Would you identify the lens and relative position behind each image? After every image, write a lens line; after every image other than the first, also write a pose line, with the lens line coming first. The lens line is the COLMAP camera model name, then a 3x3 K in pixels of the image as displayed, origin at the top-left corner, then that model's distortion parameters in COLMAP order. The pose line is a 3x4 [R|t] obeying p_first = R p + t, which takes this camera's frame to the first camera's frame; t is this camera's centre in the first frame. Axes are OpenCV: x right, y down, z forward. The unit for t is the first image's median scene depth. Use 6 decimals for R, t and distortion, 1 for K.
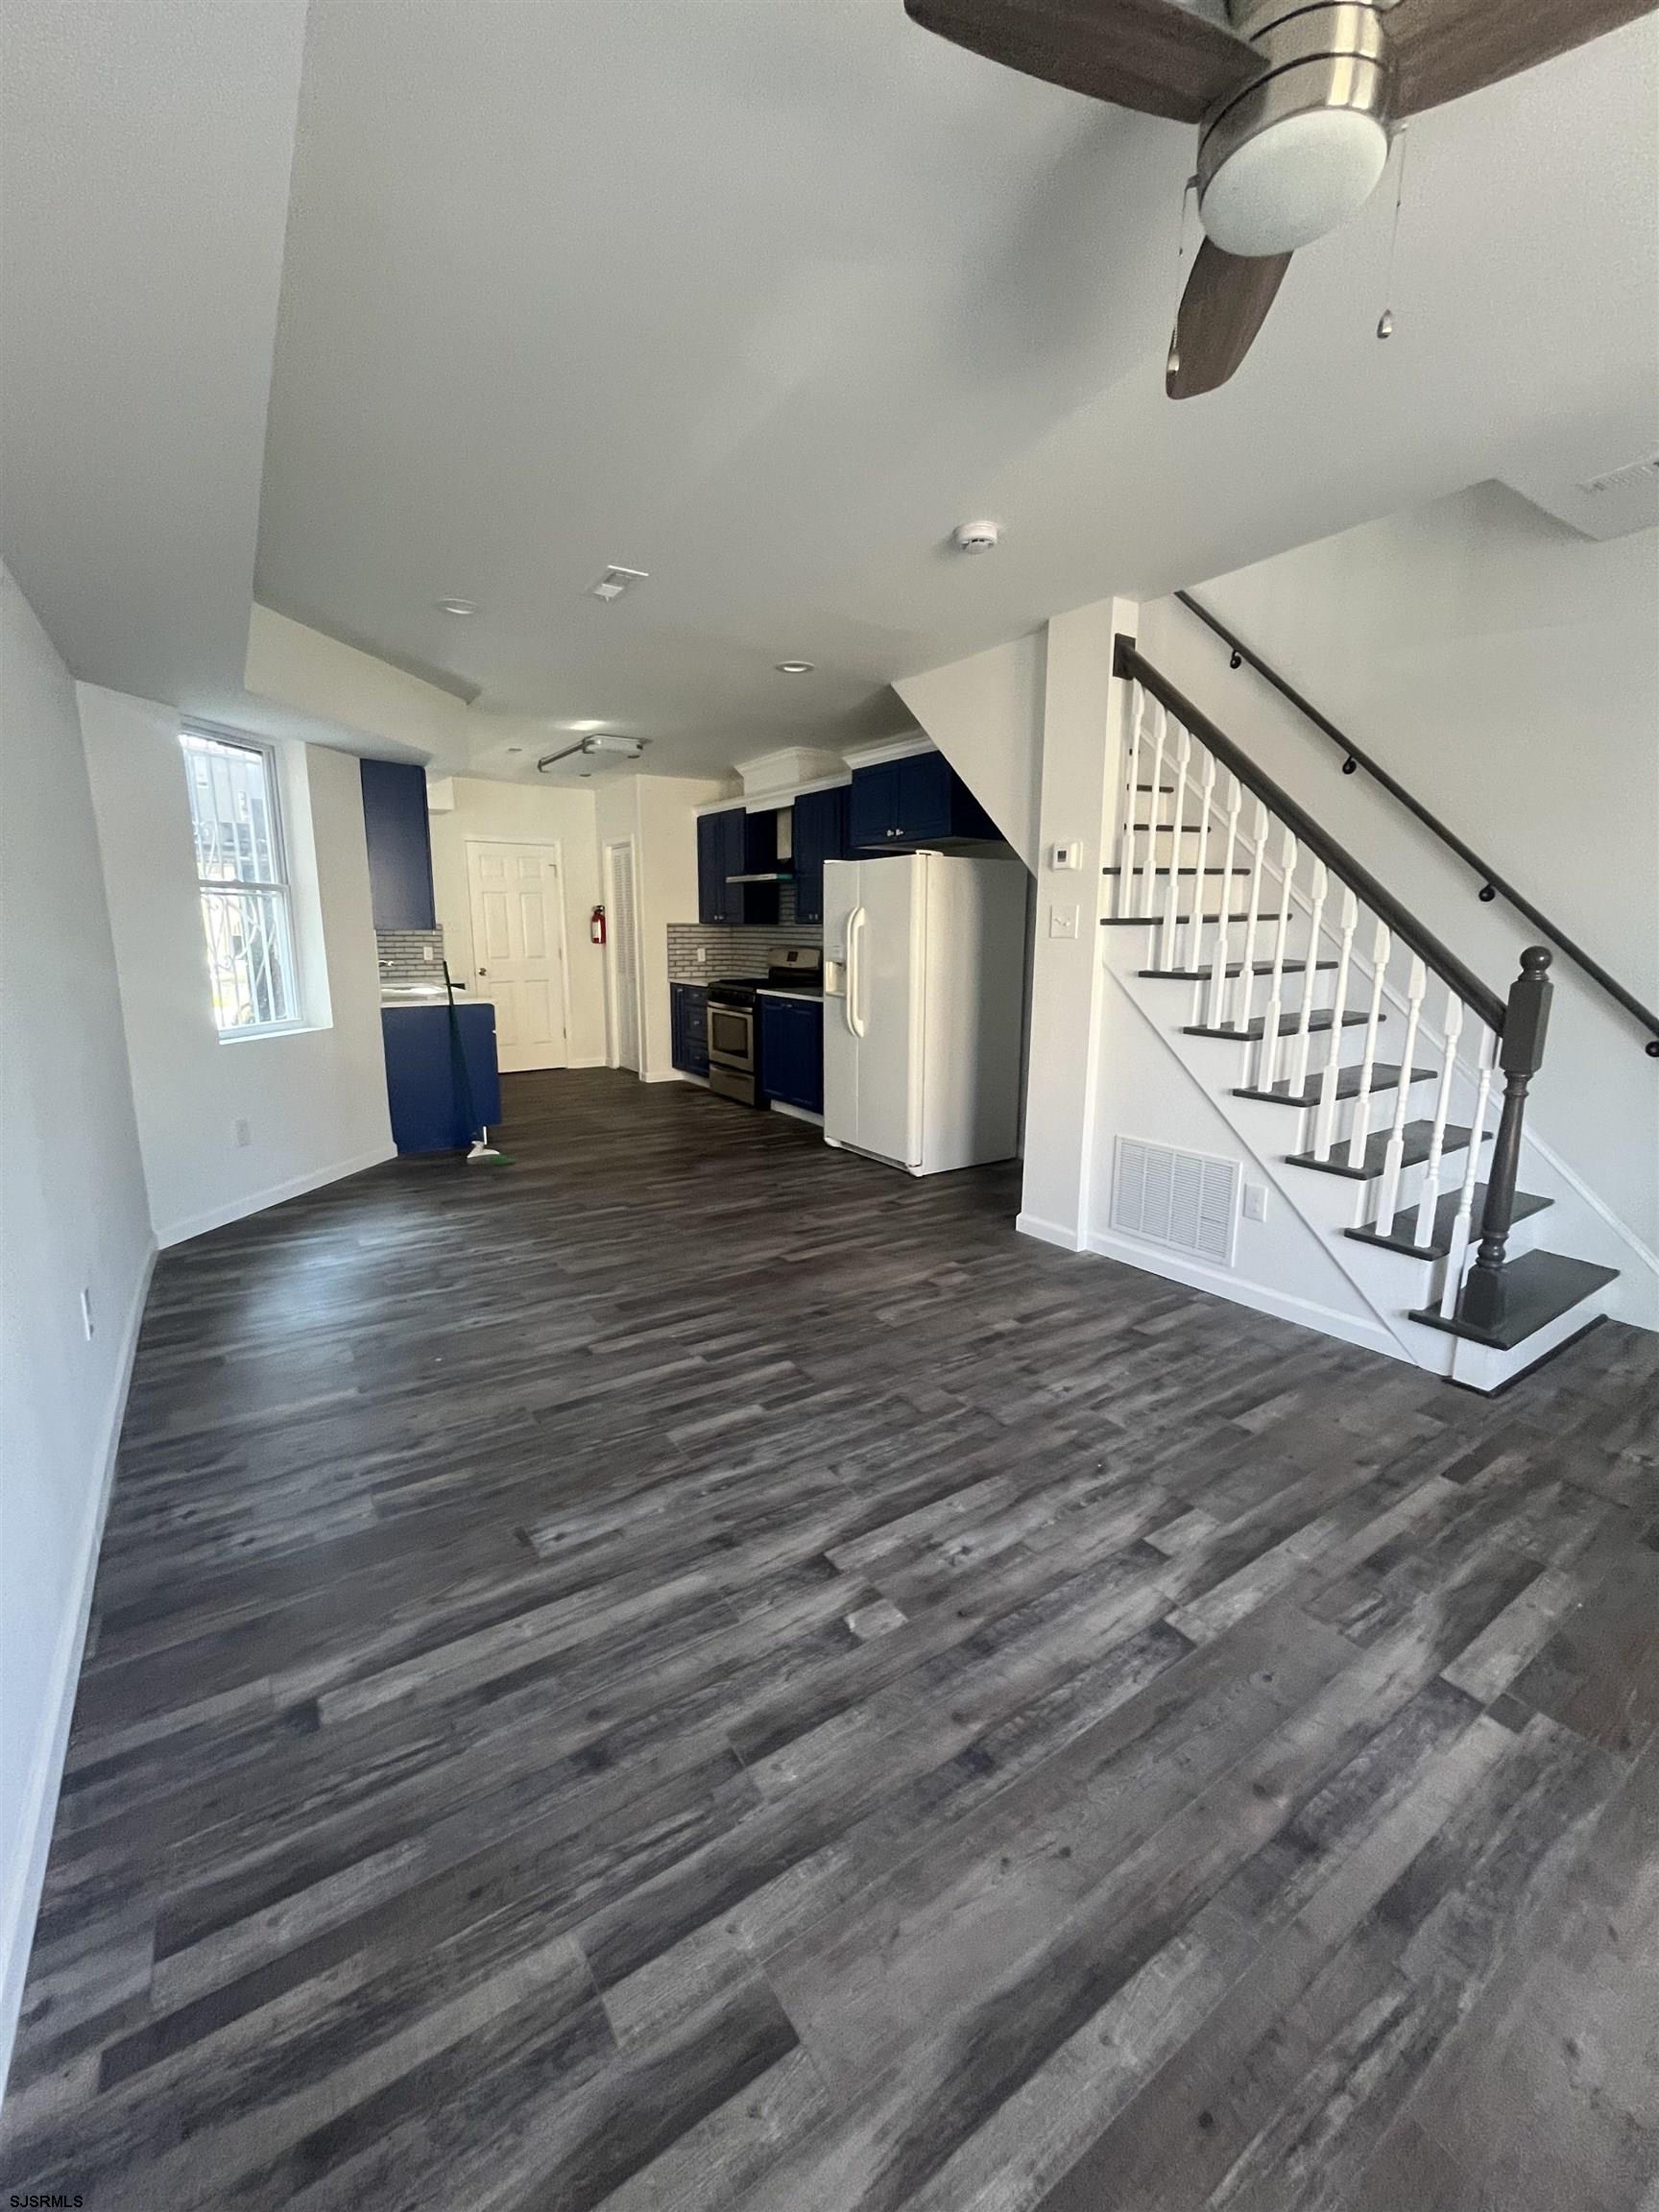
lens RADIAL K [[896.5, 0, 832.1], [0, 896.5, 1098.7], [0, 0, 1]] dist [-0.003201, -0.000014]
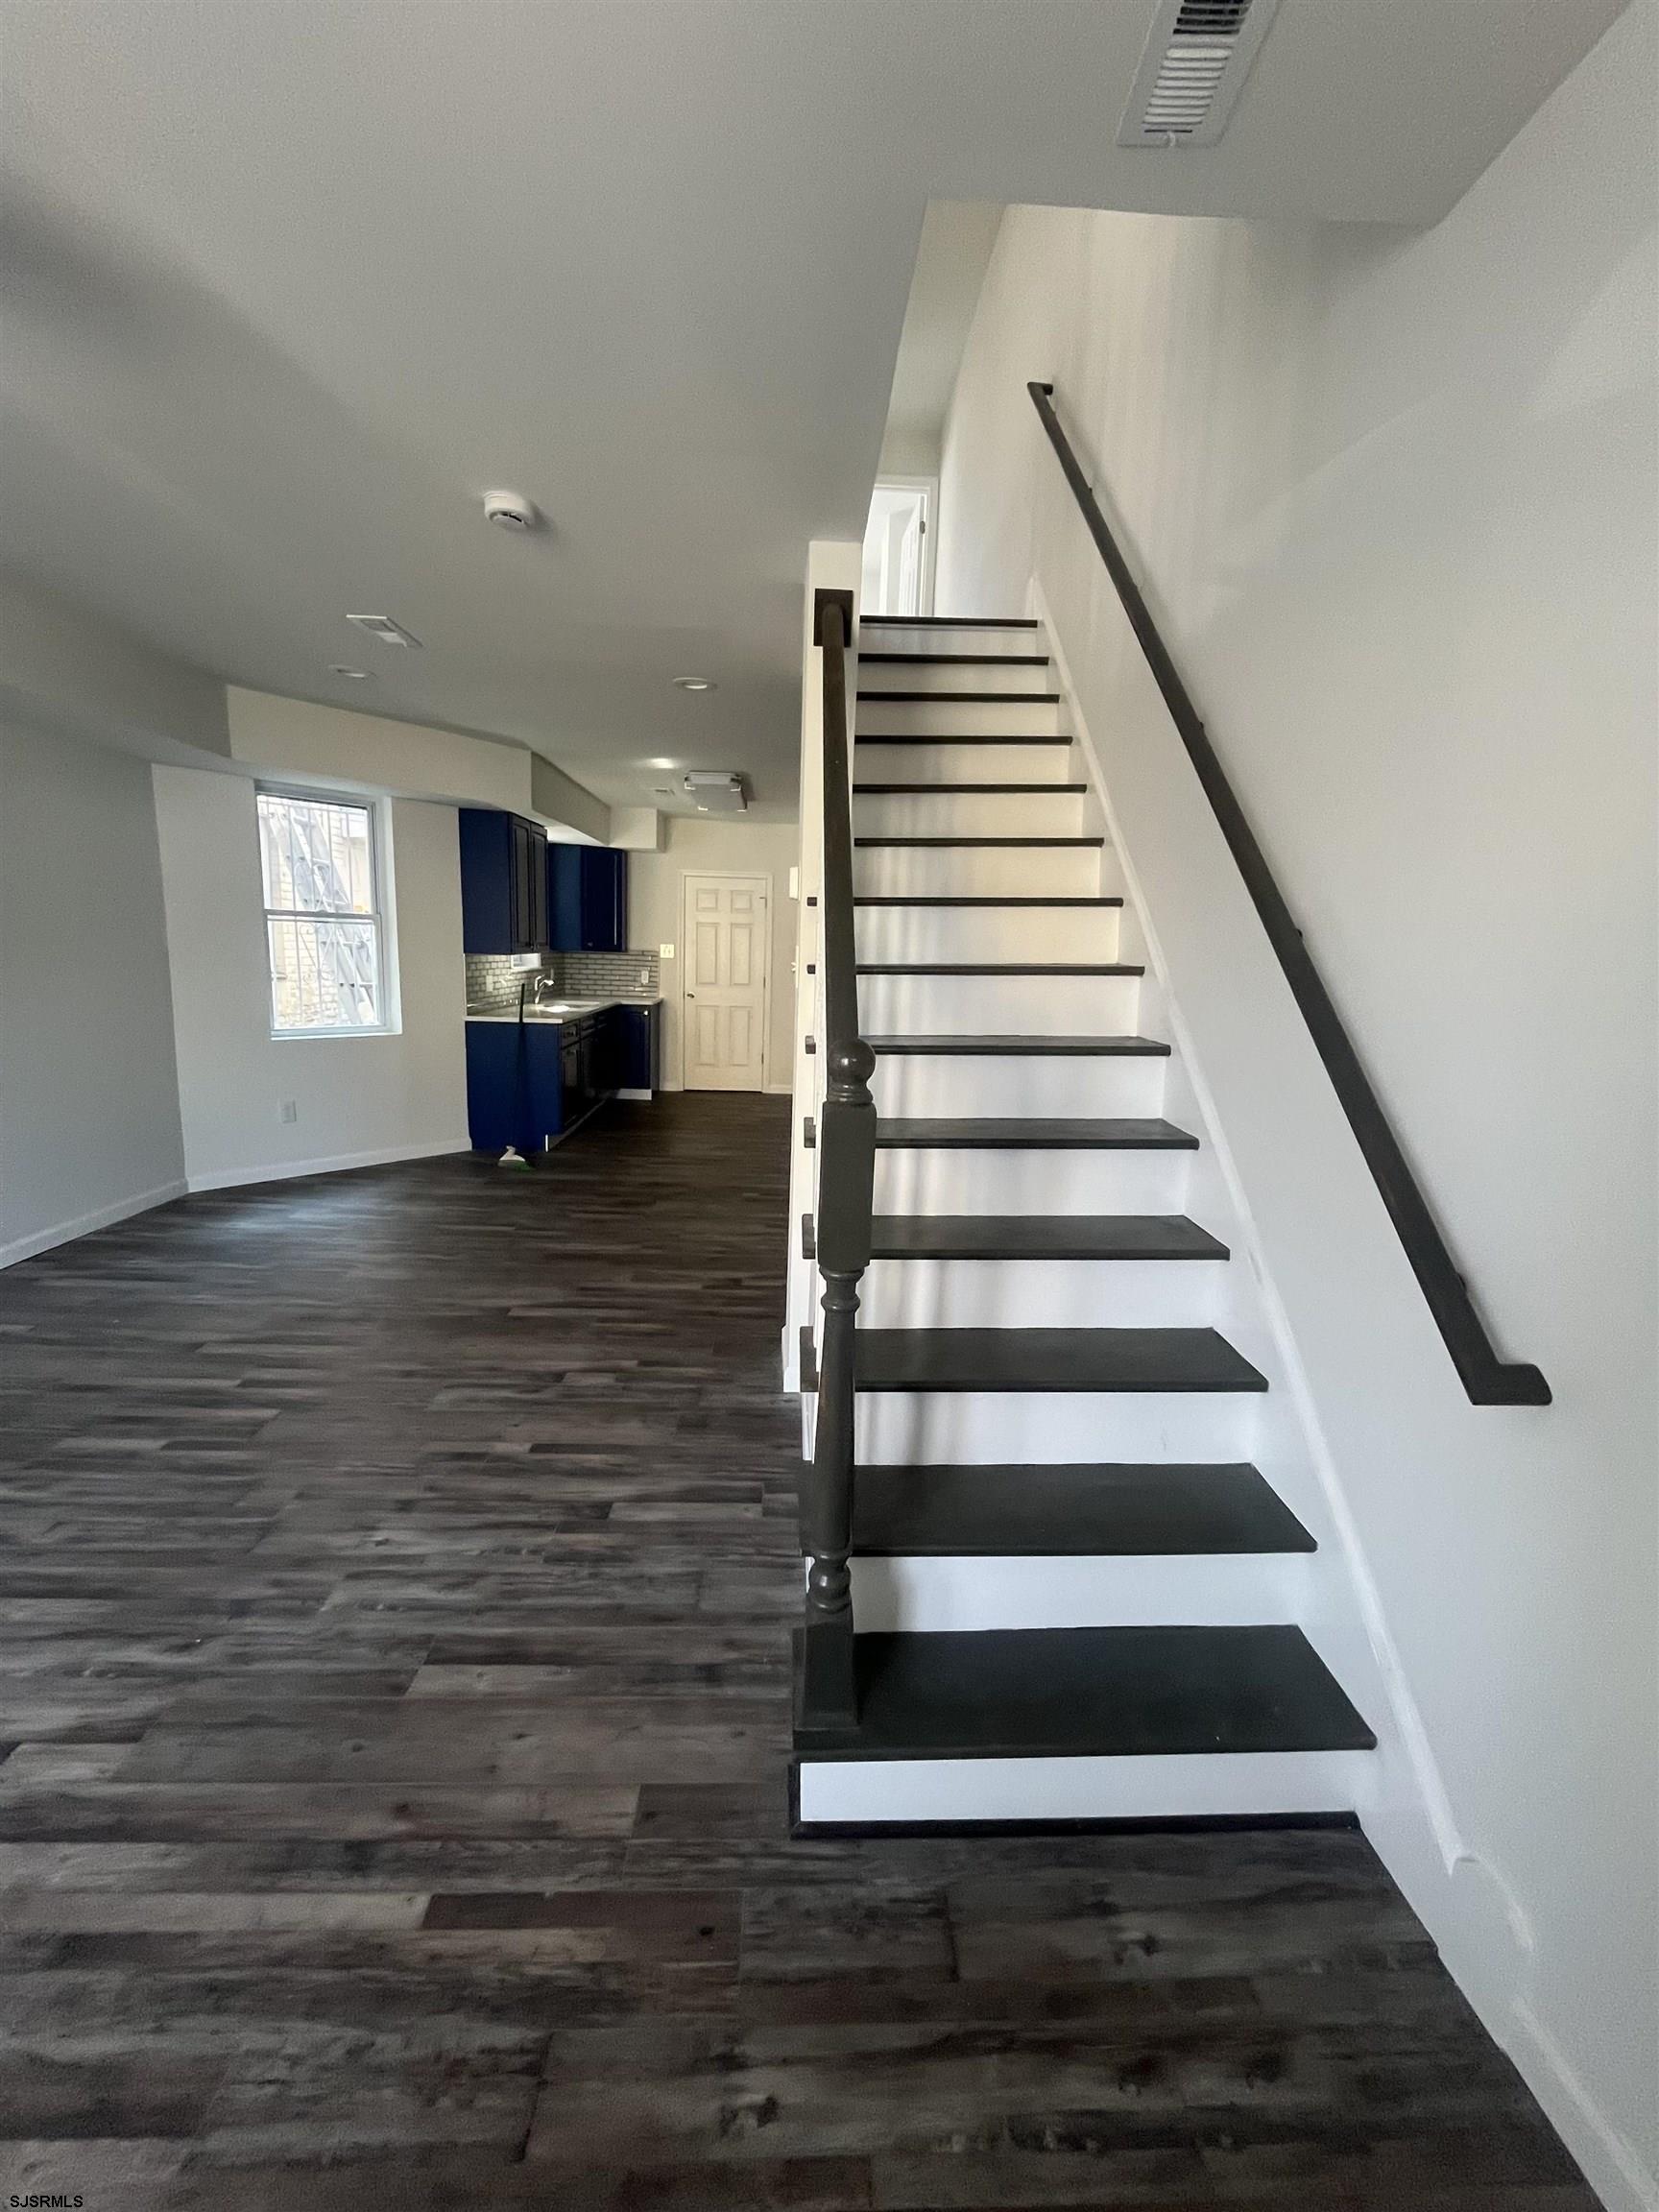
lens RADIAL K [[896.5, 0, 830.8], [0, 896.5, 1098.6], [0, 0, 1]] dist [-0.003201, -0.000014]
pose [[0.849670, 0.110642, -0.515576, 0.993740], [-0.128464, 0.991714, 0.001112, -0.125057], [0.511427, 0.065288, 0.856843, 0.503437]]
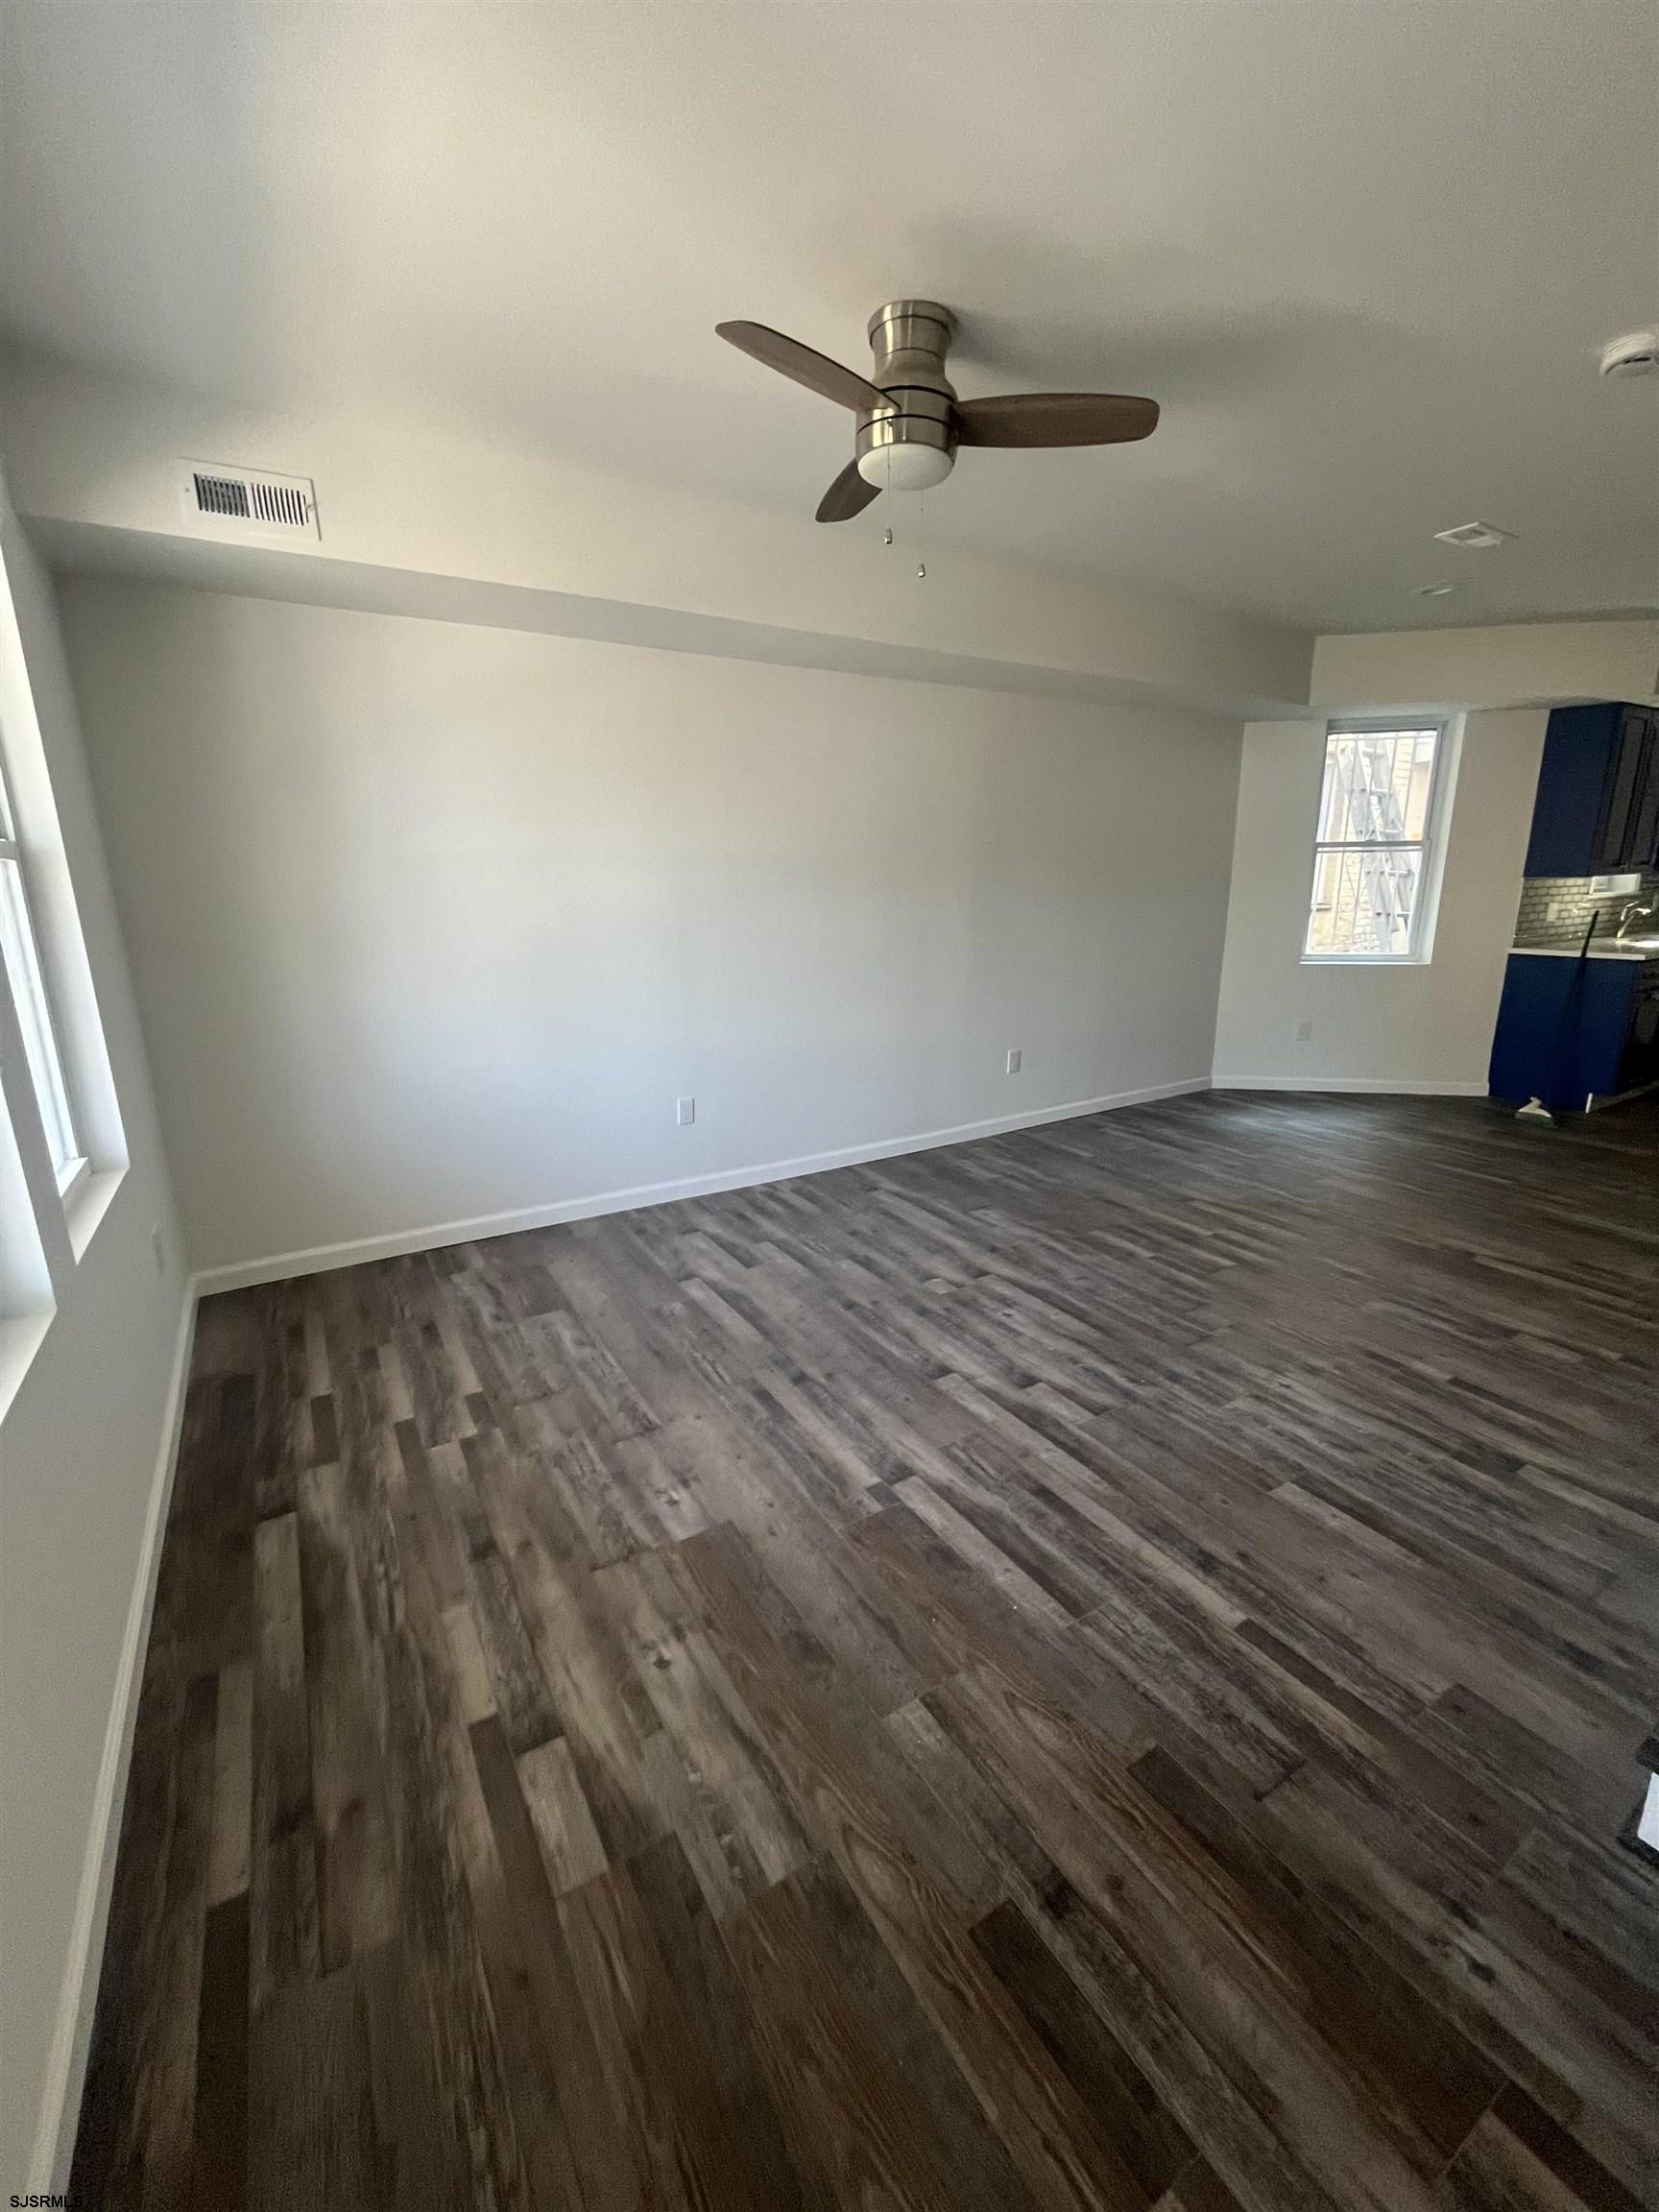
lens RADIAL K [[896.5, 0, 827.3], [0, 896.5, 1097.7], [0, 0, 1]] dist [-0.003201, -0.000014]
pose [[-0.042241, 0.237179, -0.970547, 1.143195], [-0.171494, 0.955276, 0.240911, -0.109040], [0.984279, 0.176619, 0.000323, 0.485804]]
